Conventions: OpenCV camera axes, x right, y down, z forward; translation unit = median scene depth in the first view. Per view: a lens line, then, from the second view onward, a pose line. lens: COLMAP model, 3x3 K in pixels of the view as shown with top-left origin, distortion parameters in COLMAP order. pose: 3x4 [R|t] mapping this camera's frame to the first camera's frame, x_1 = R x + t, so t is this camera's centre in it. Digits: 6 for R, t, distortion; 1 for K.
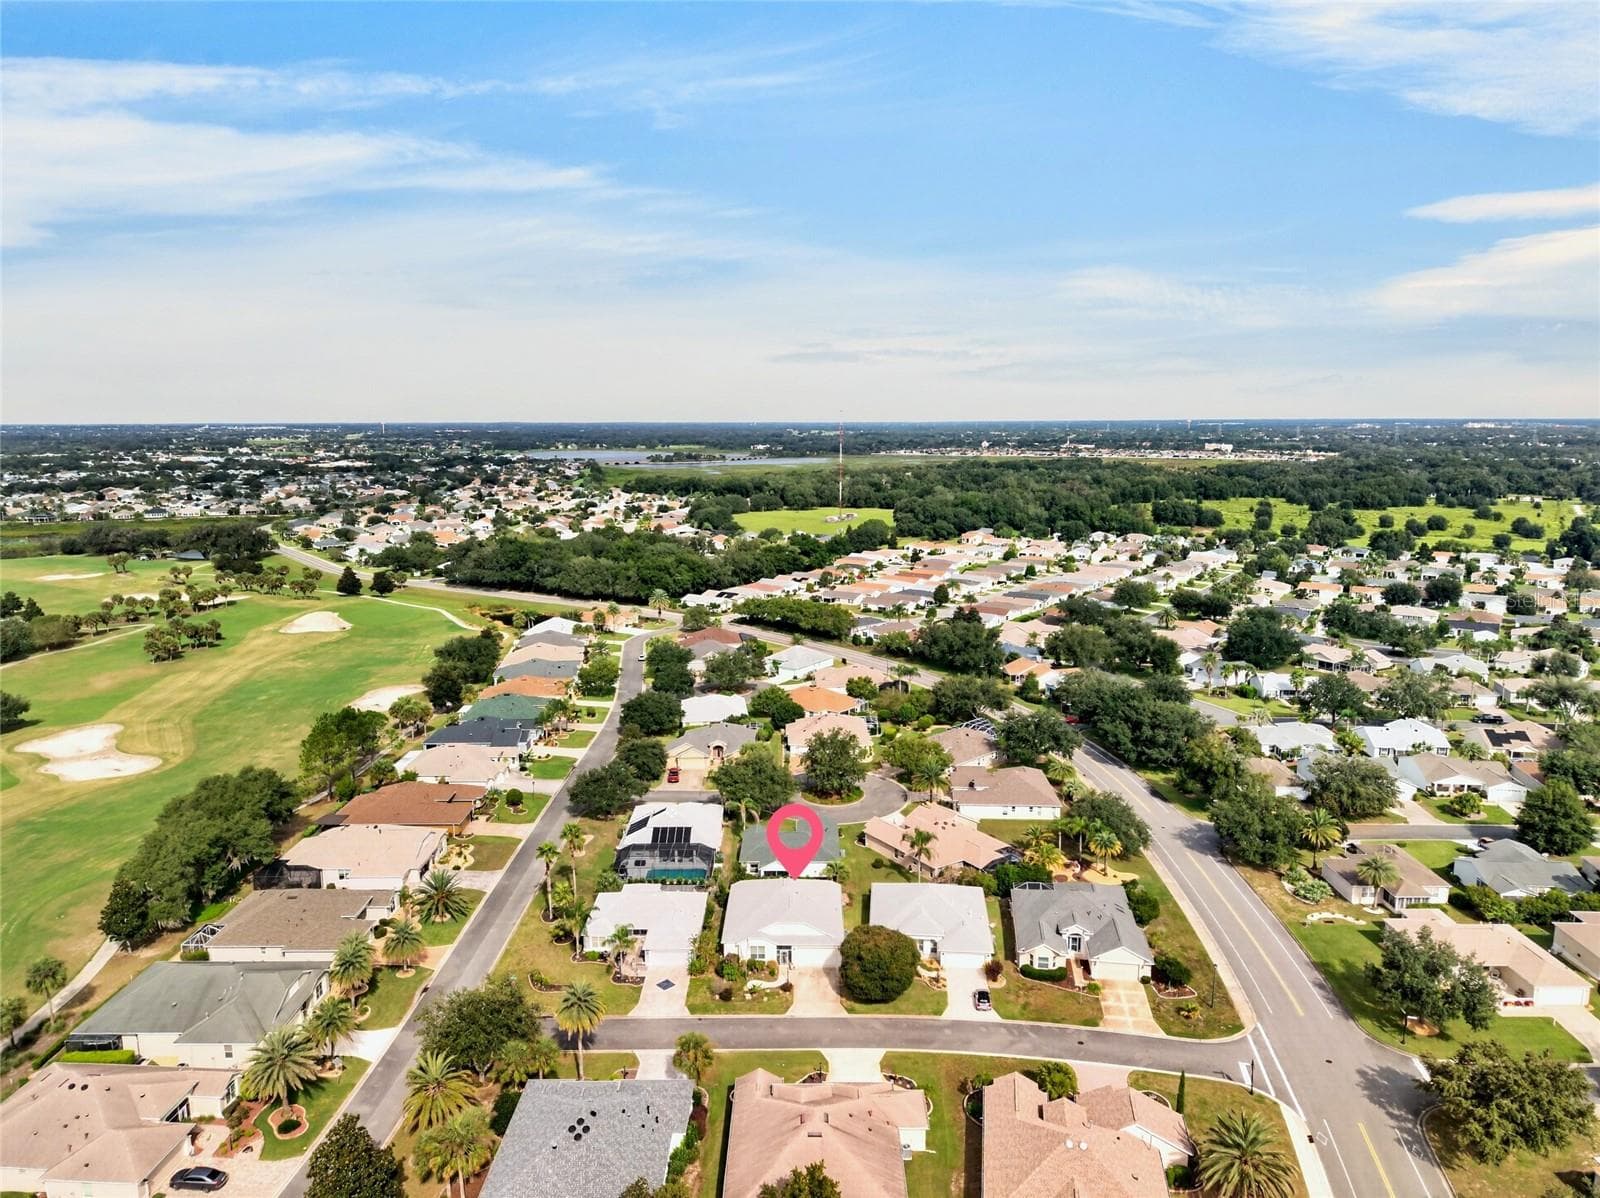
lens RADIAL K [[1064.5, 0, 800.0], [0, 1064.5, 599.0], [0, 0, 1]] dist [0.052628, -0.052232]
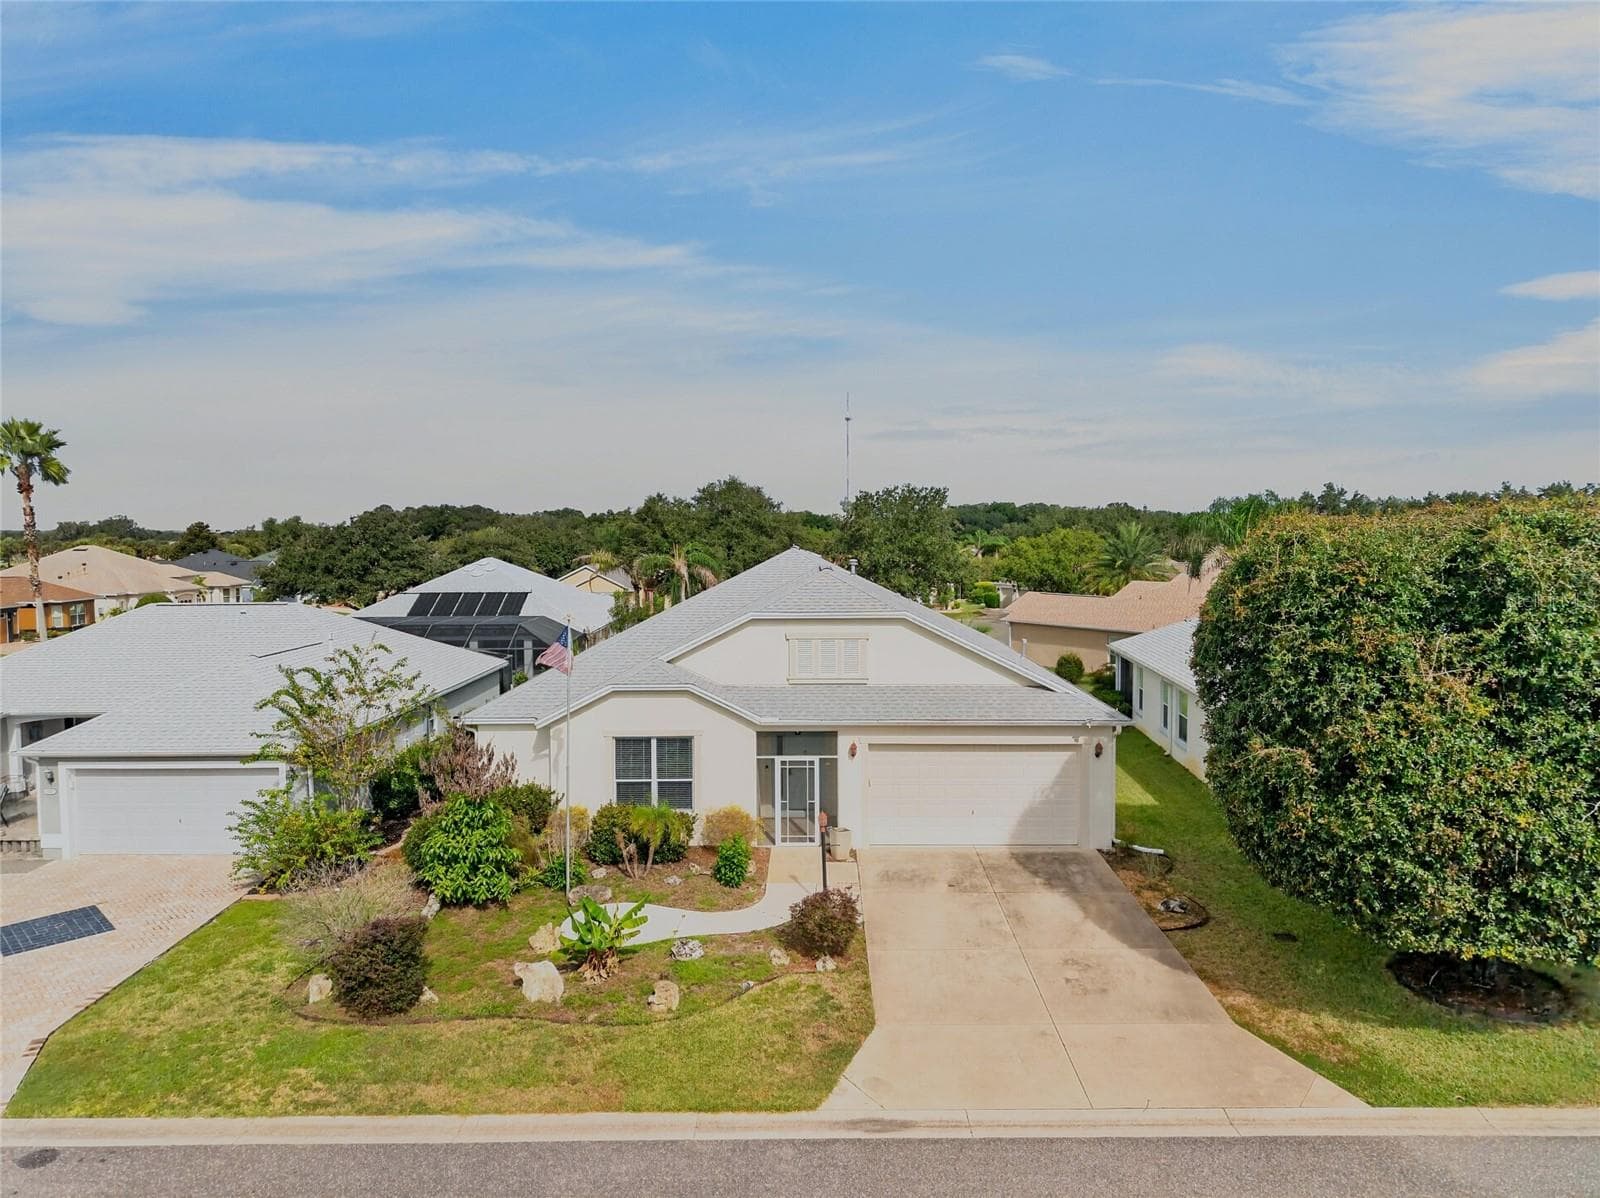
lens RADIAL K [[1070.3, 0, 800.0], [0, 1070.3, 599.0], [0, 0, 1]] dist [0.008202, -0.000112]
pose [[0.999995, -0.002995, 0.001383, -0.007977], [0.003122, 0.994624, -0.103502, 0.175088], [-0.001066, 0.103506, 0.994628, 0.446565]]
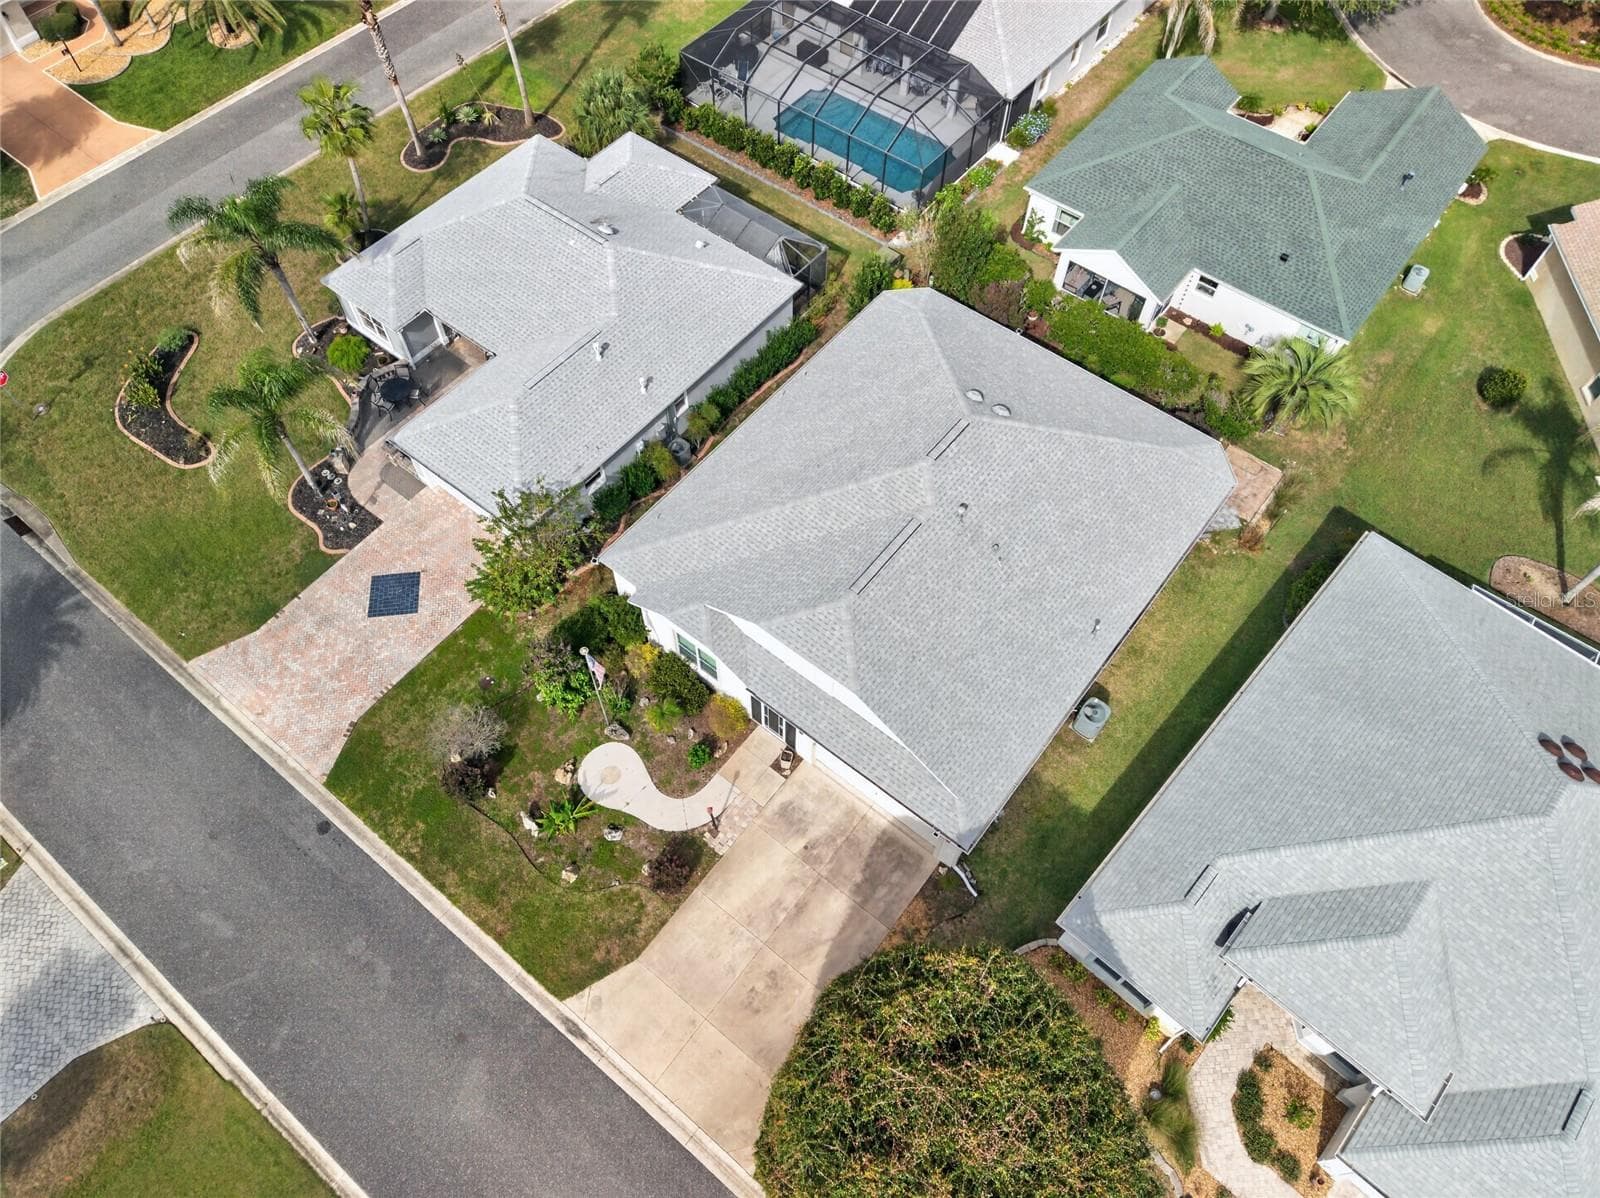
lens RADIAL K [[1064.5, 0, 800.0], [0, 1064.5, 599.0], [0, 0, 1]] dist [0.052628, -0.052232]
pose [[0.790785, 0.527755, -0.310056, 0.030162], [-0.116660, 0.627214, 0.770061, 0.063357], [0.600875, -0.572781, 0.557559, 0.480676]]
